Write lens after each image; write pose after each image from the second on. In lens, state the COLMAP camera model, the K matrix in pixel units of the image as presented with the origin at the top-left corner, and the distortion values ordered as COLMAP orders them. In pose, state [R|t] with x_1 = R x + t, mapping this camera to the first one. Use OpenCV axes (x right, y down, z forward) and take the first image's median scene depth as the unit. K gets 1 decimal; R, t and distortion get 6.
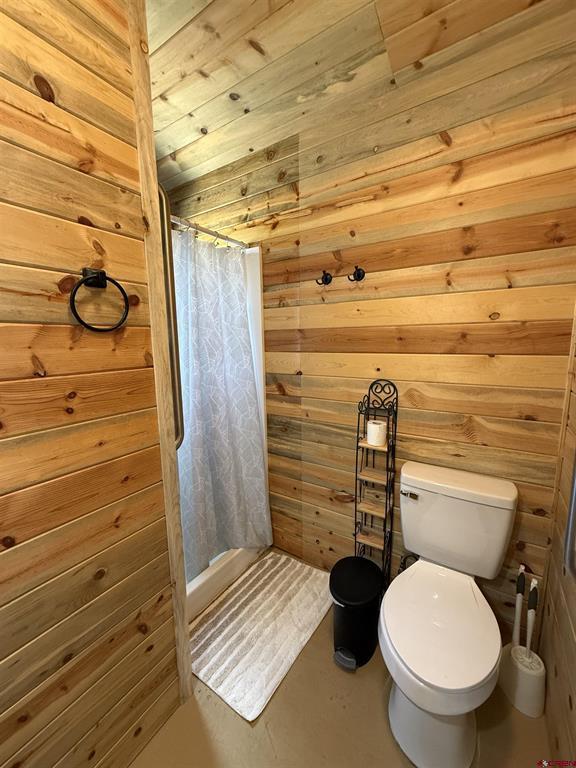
lens RADIAL K [[308.7, 0, 288.5], [0, 308.7, 385.3], [0, 0, 1]] dist [-0.000886, -0.000072]
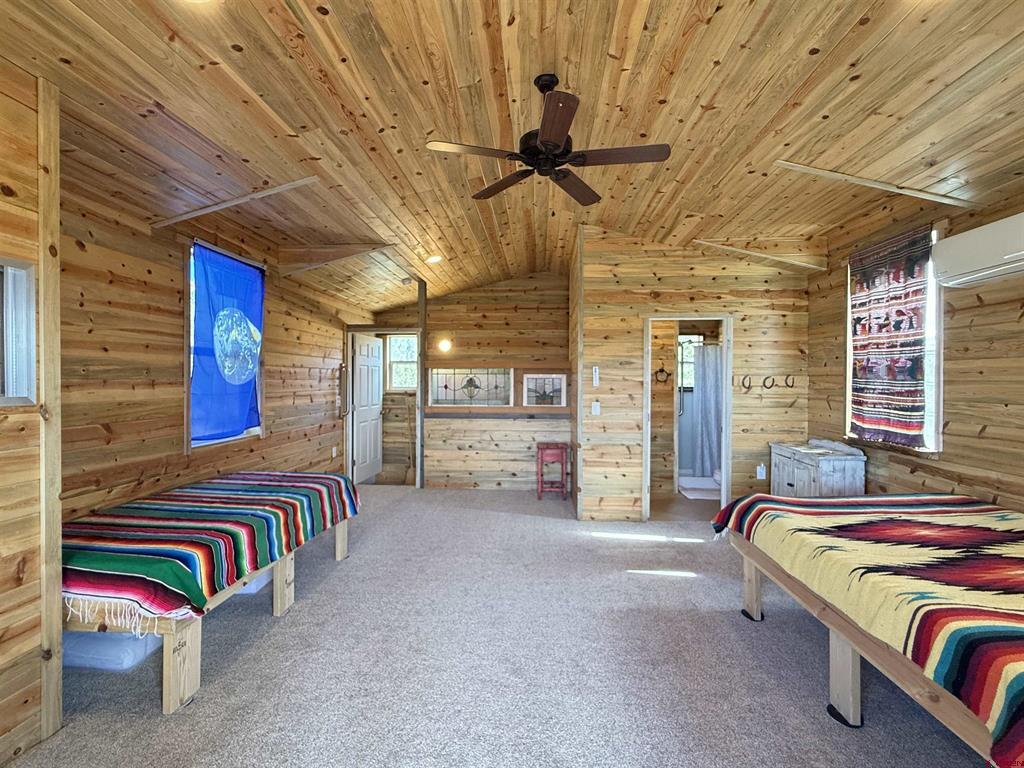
lens RADIAL K [[469.6, 0, 510.8], [0, 469.6, 382.1], [0, 0, 1]] dist [-0.000245, -0.000012]
pose [[0.498813, 0.019491, -0.866490, 4.275204], [-0.134831, 0.989321, -0.055365, 0.510673], [0.856158, 0.144447, 0.496114, -4.326227]]
